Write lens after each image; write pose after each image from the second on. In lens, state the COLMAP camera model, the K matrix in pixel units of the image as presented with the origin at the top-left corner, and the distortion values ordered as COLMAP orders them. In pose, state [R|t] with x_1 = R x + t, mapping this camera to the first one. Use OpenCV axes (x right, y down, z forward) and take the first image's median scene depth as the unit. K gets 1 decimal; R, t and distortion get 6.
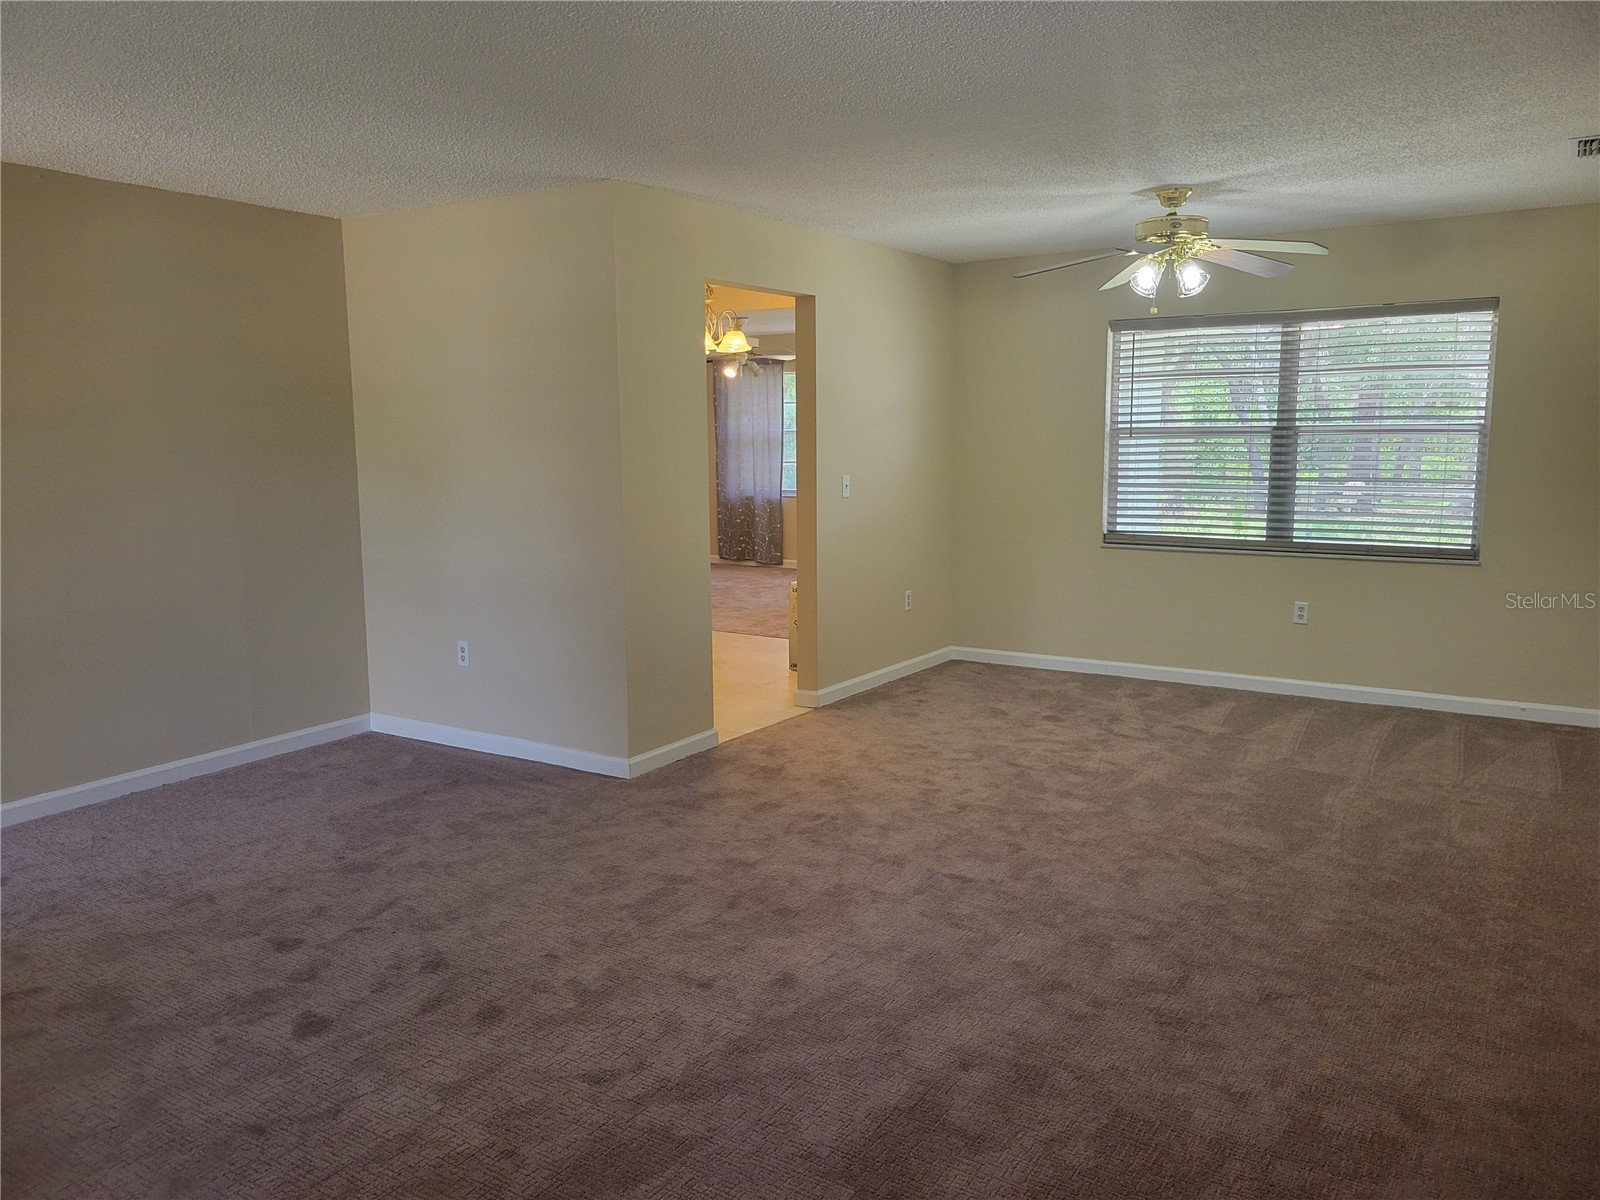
lens RADIAL K [[1201.0, 0, 791.1], [0, 1201.0, 586.6], [0, 0, 1]] dist [0.055221, -0.045123]
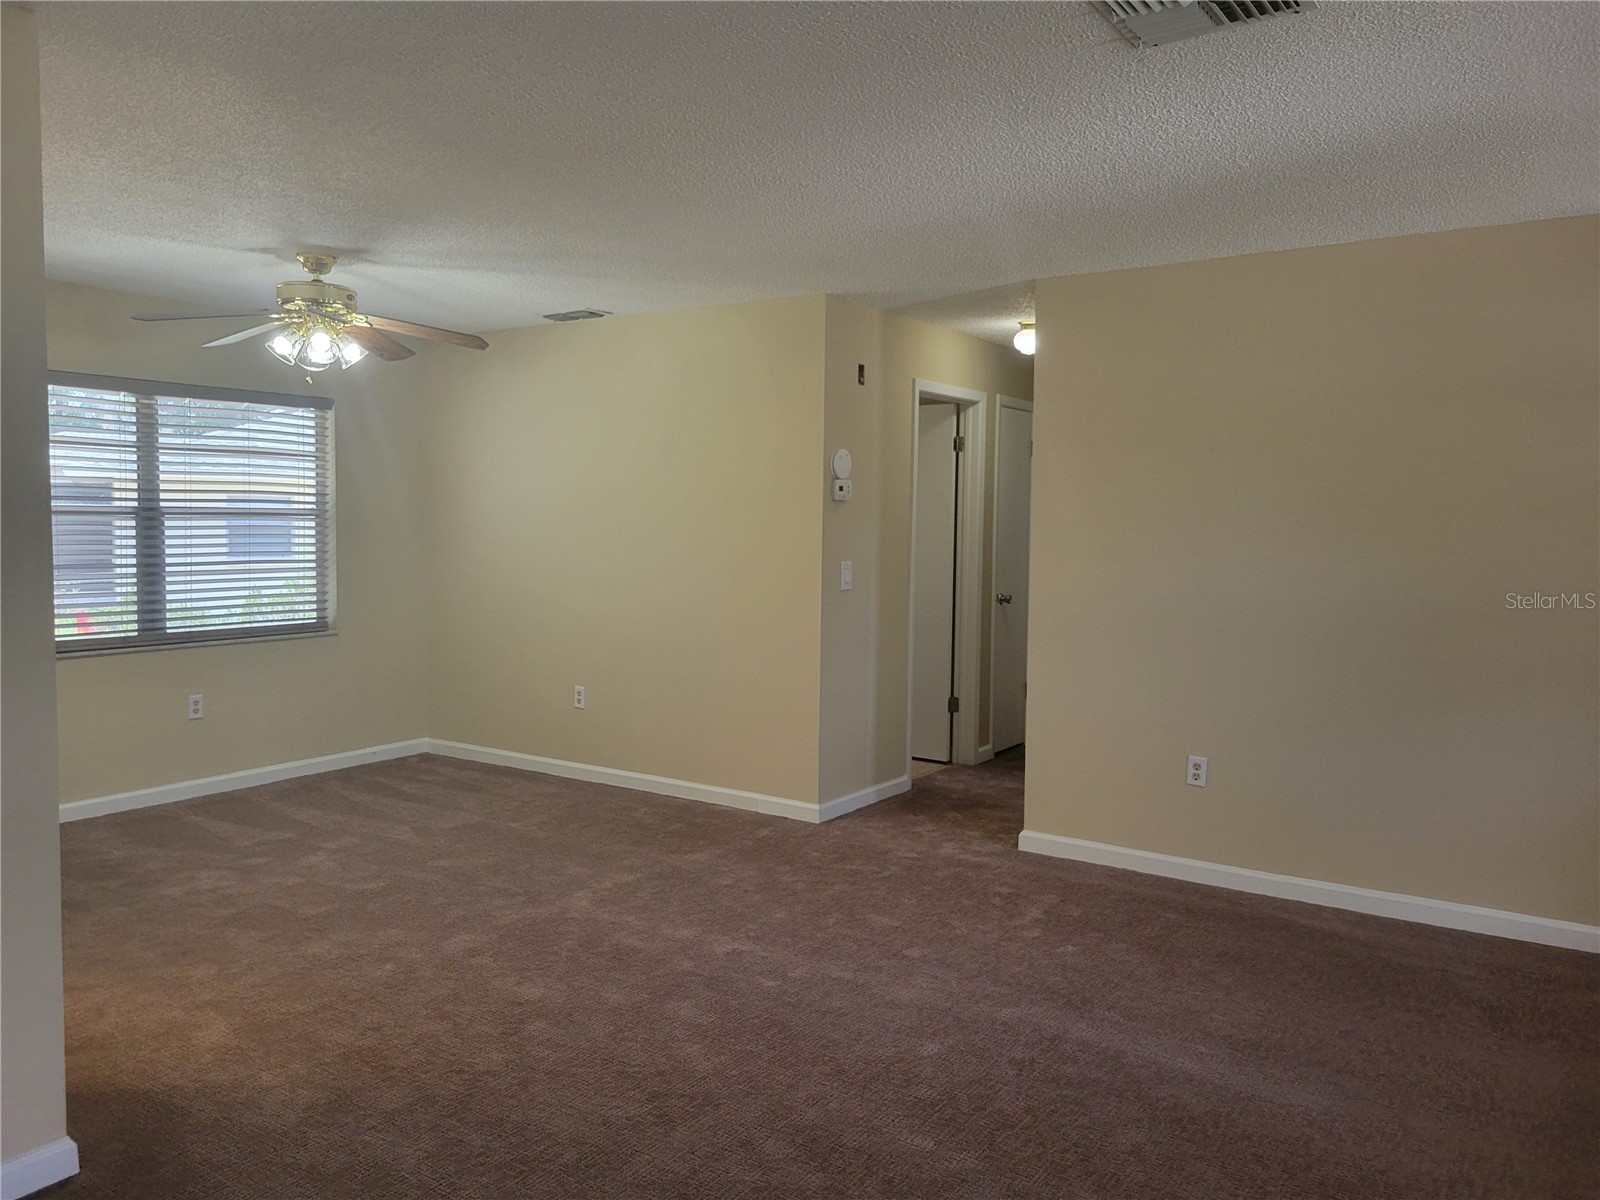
lens RADIAL K [[1203.8, 0, 795.2], [0, 1203.8, 572.1], [0, 0, 1]] dist [0.048660, -0.036768]
pose [[0.021187, -0.039132, 0.999009, -0.495662], [0.122972, 0.991748, 0.036239, -0.058197], [-0.992184, 0.122083, 0.025824, 0.506924]]
